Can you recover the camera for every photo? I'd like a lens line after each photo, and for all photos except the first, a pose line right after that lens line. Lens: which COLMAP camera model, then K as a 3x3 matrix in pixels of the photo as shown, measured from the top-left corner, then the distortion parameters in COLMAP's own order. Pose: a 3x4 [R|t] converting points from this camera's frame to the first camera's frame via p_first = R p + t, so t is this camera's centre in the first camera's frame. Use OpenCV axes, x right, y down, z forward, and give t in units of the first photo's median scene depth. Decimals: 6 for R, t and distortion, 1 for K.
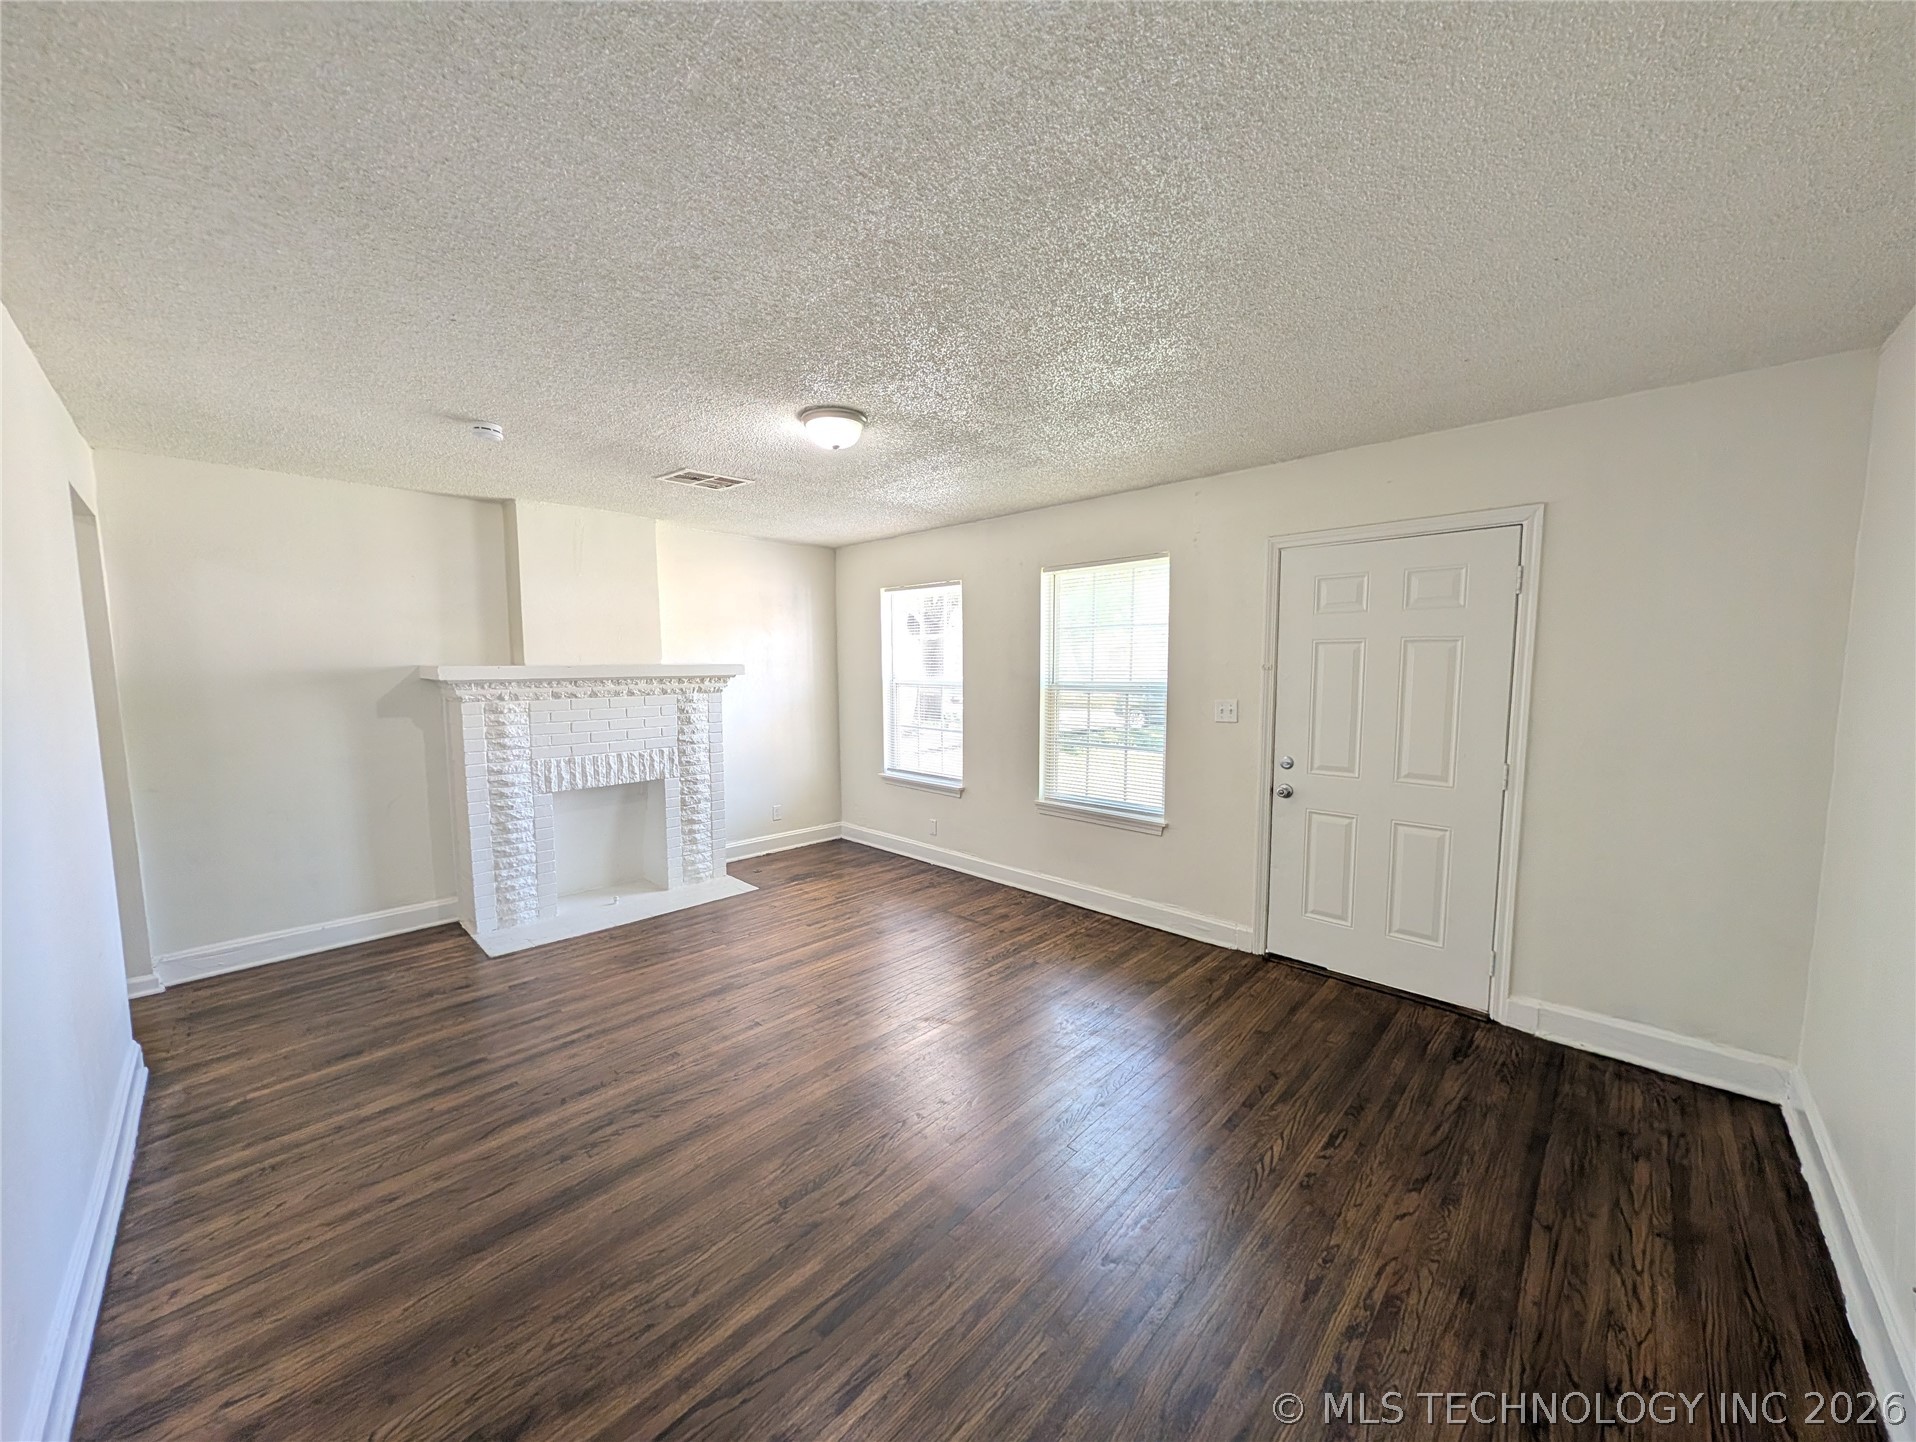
lens RADIAL K [[696.3, 0, 955.5], [0, 696.3, 727.3], [0, 0, 1]] dist [0.001523, -0.000019]
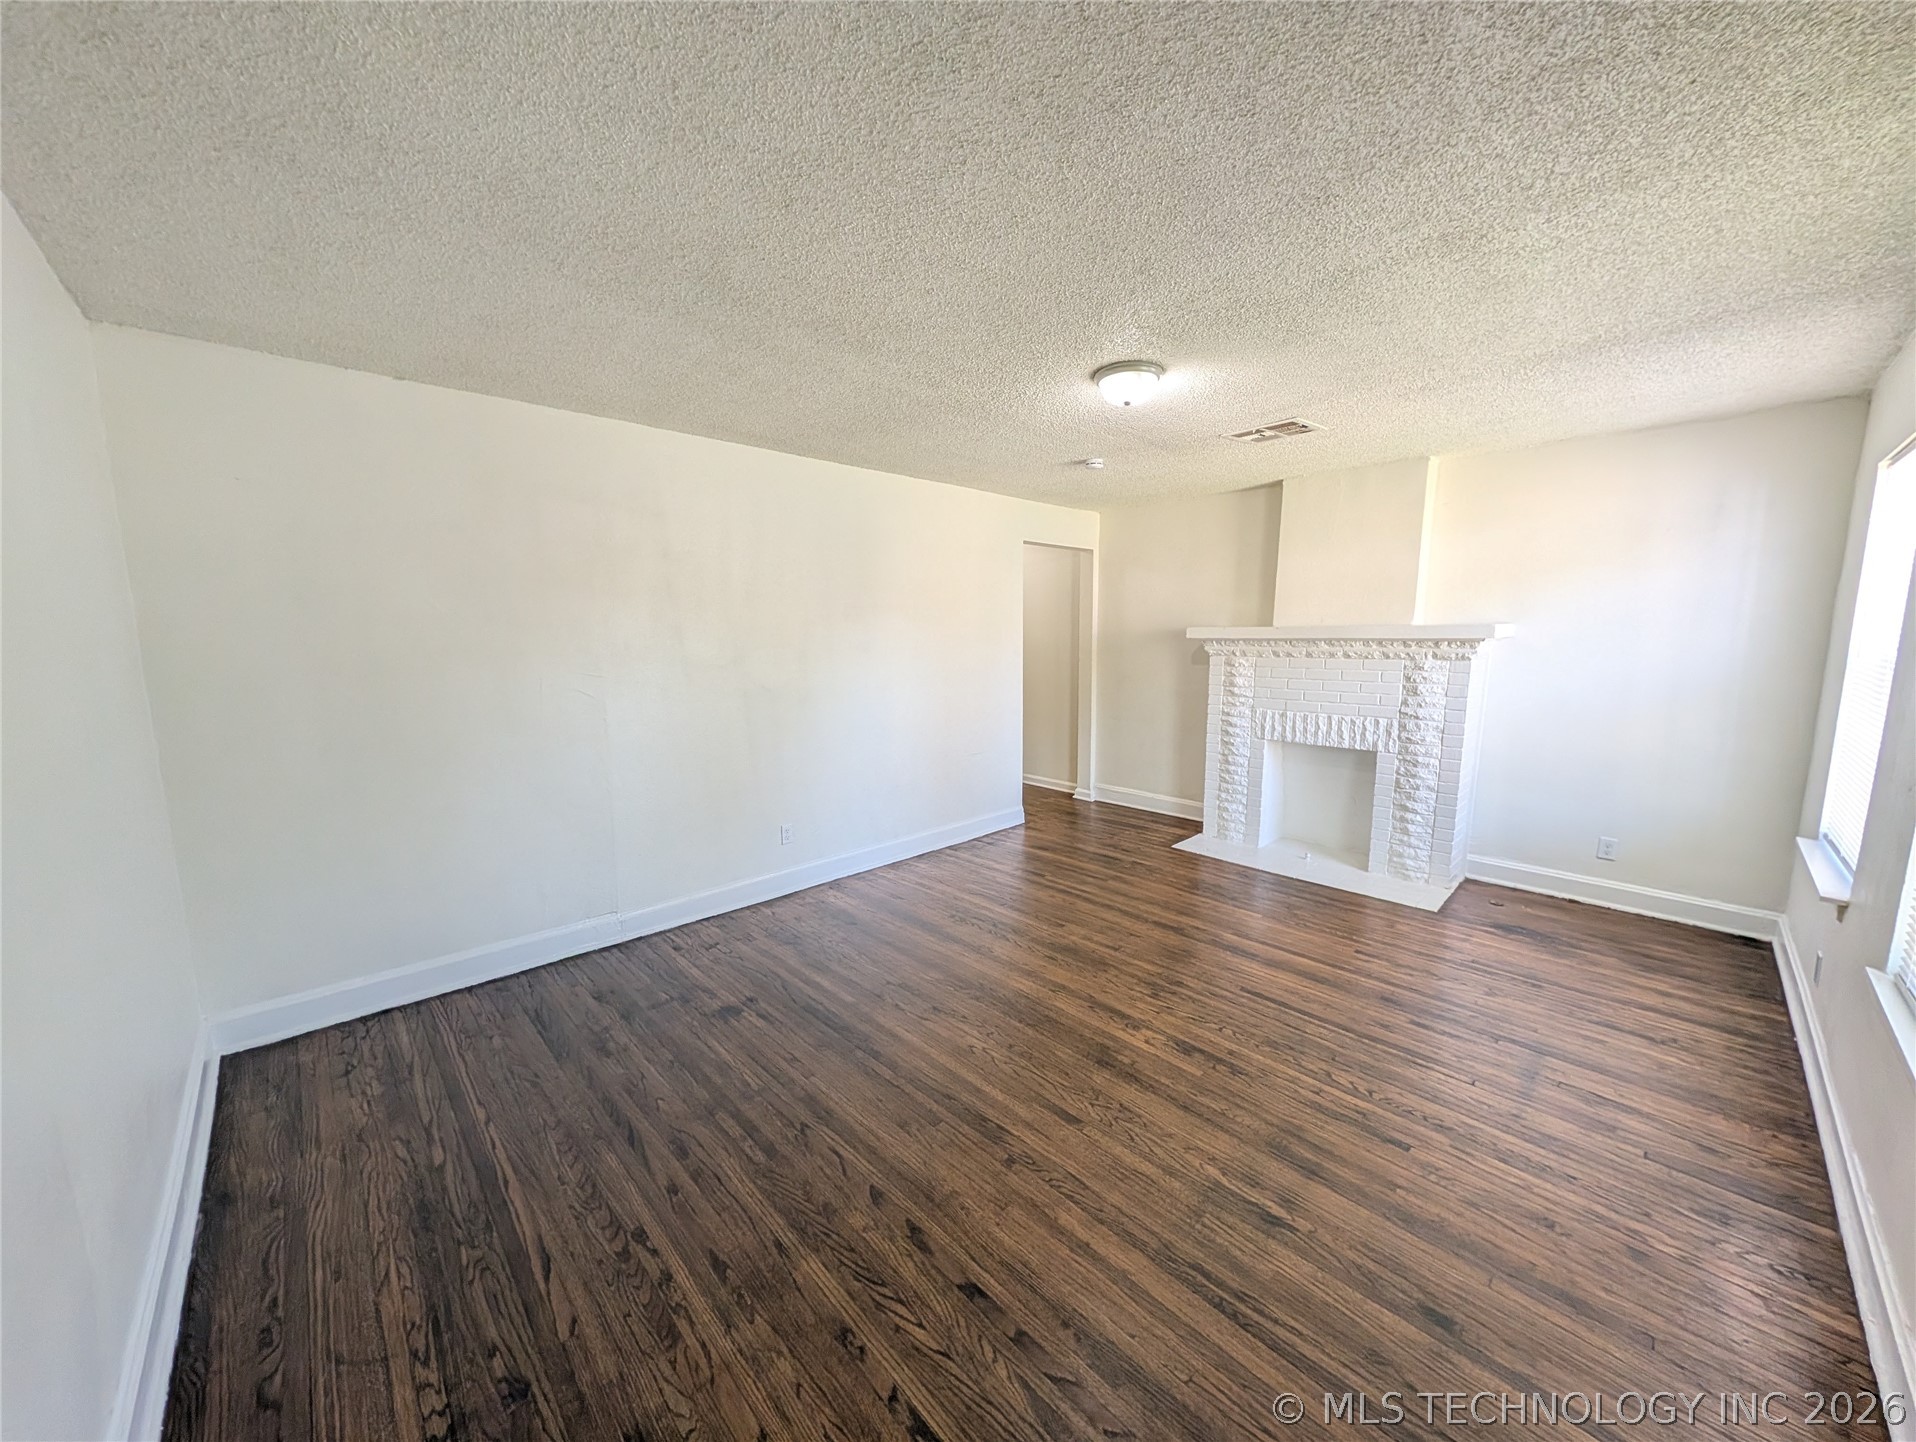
lens RADIAL K [[696.3, 0, 955.5], [0, 696.3, 727.3], [0, 0, 1]] dist [0.001523, -0.000019]
pose [[-0.043107, 0.140816, -0.989097, 0.526755], [-0.085944, 0.985824, 0.144096, -0.043410], [0.995367, 0.091219, -0.030393, 0.500301]]
